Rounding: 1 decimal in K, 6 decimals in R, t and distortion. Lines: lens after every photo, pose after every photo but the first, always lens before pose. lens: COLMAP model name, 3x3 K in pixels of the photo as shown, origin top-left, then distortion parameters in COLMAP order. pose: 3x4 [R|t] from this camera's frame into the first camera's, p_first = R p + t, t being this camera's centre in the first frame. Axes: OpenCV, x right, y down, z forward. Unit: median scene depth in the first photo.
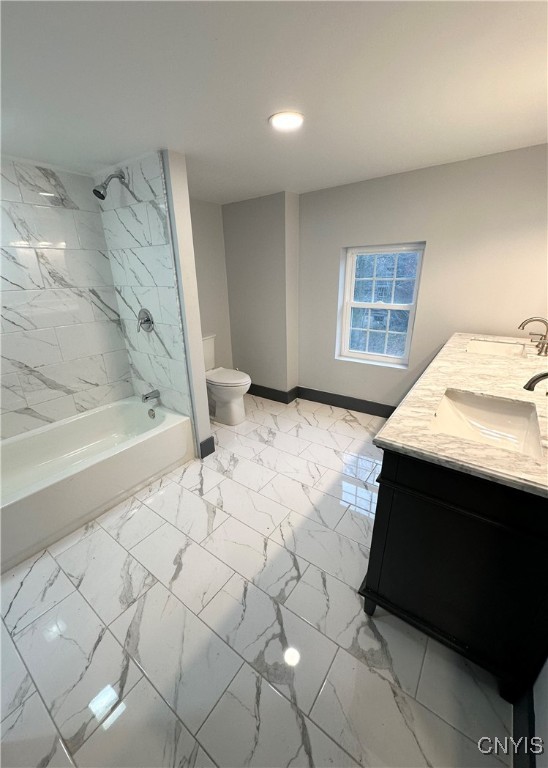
lens RADIAL K [[301.2, 0, 274.5], [0, 301.2, 381.8], [0, 0, 1]] dist [-0.002341, 0.000835]
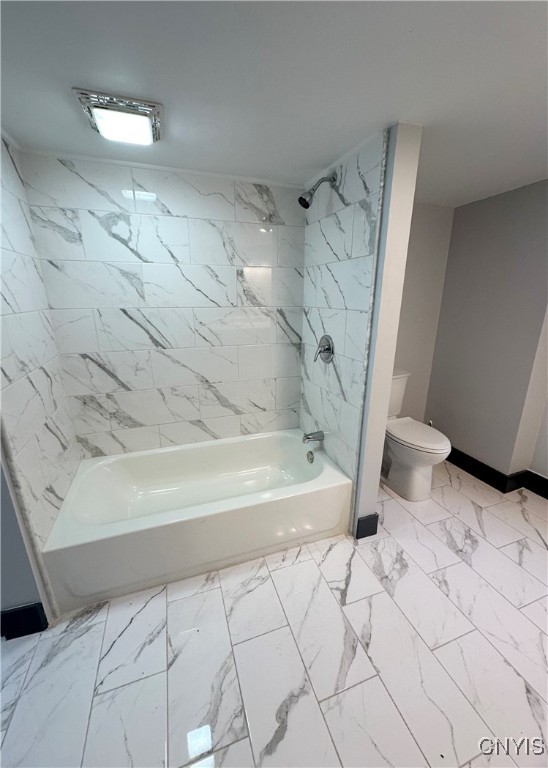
lens RADIAL K [[301.2, 0, 274.5], [0, 301.2, 381.8], [0, 0, 1]] dist [-0.002341, 0.000835]
pose [[0.814738, 0.177432, -0.552014, -0.073447], [-0.214772, 0.976659, -0.003065, -0.086463], [0.538586, 0.121055, 0.833829, 0.255854]]
